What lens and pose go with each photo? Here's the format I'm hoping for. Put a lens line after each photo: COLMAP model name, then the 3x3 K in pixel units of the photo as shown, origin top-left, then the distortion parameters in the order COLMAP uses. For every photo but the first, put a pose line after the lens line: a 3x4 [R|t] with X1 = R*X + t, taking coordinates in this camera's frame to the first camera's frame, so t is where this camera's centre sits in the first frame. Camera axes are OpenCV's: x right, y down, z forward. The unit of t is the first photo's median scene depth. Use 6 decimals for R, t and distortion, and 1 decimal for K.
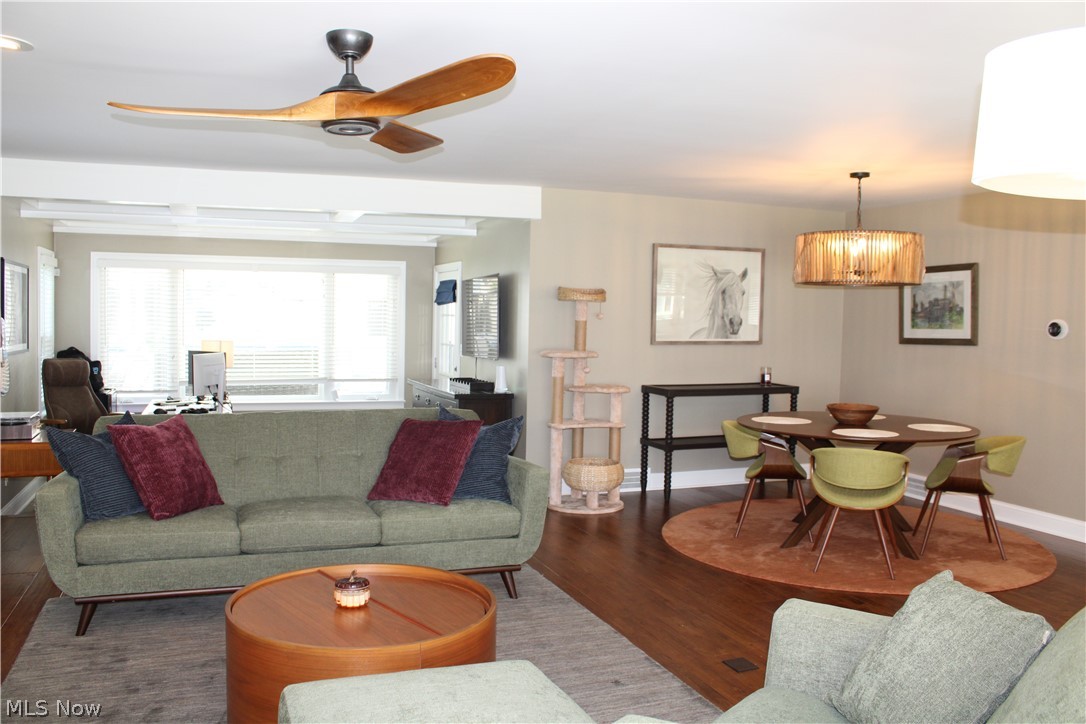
lens RADIAL K [[884.5, 0, 543.0], [0, 884.5, 362.0], [0, 0, 1]] dist [-0.102749, 0.005472]
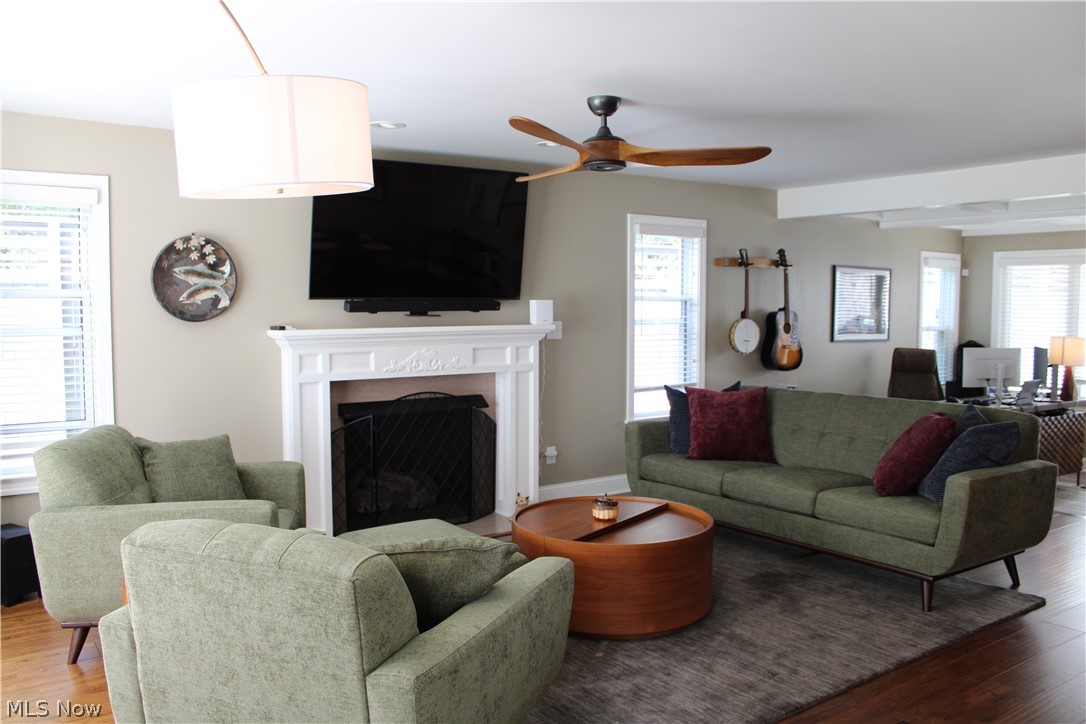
lens RADIAL K [[884.5, 0, 543.0], [0, 884.5, 362.0], [0, 0, 1]] dist [-0.102749, 0.005472]
pose [[0.240208, 0.040696, -0.969868, 0.378906], [-0.043620, 0.998564, 0.031097, -0.000508], [0.969741, 0.034836, 0.241639, 0.201201]]
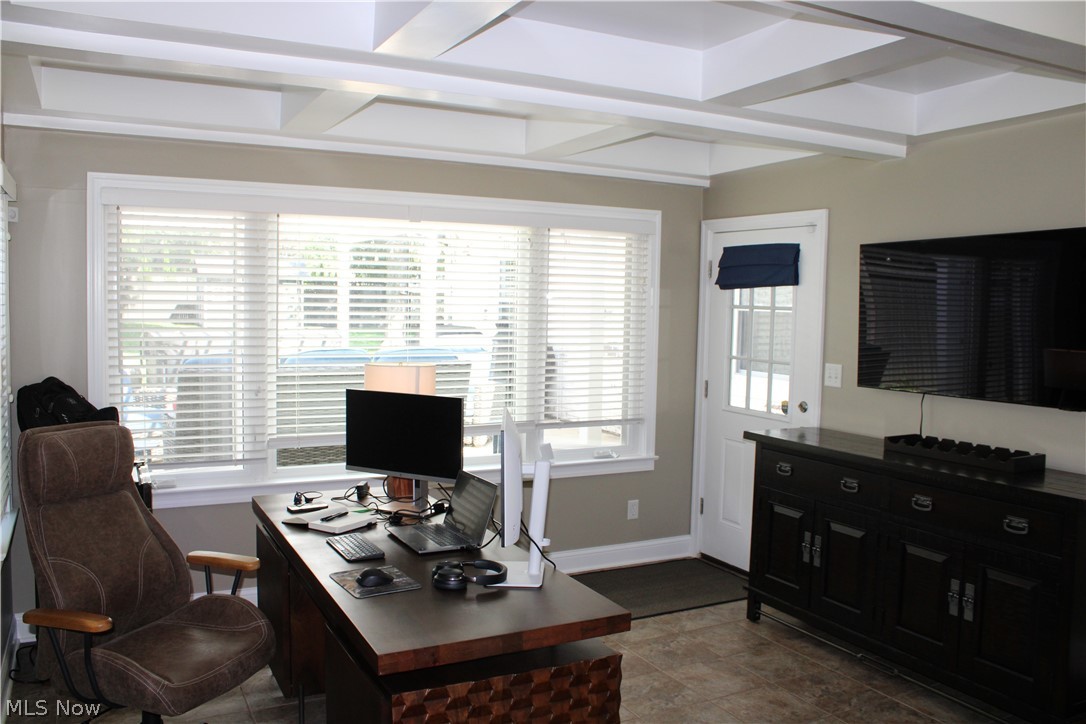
lens RADIAL K [[884.5, 0, 543.0], [0, 884.5, 362.0], [0, 0, 1]] dist [-0.102749, 0.005472]
pose [[0.993432, -0.006539, 0.114236, -0.334102], [0.004375, 0.999806, 0.019183, -0.032650], [-0.114339, -0.018557, 0.993268, 0.506915]]
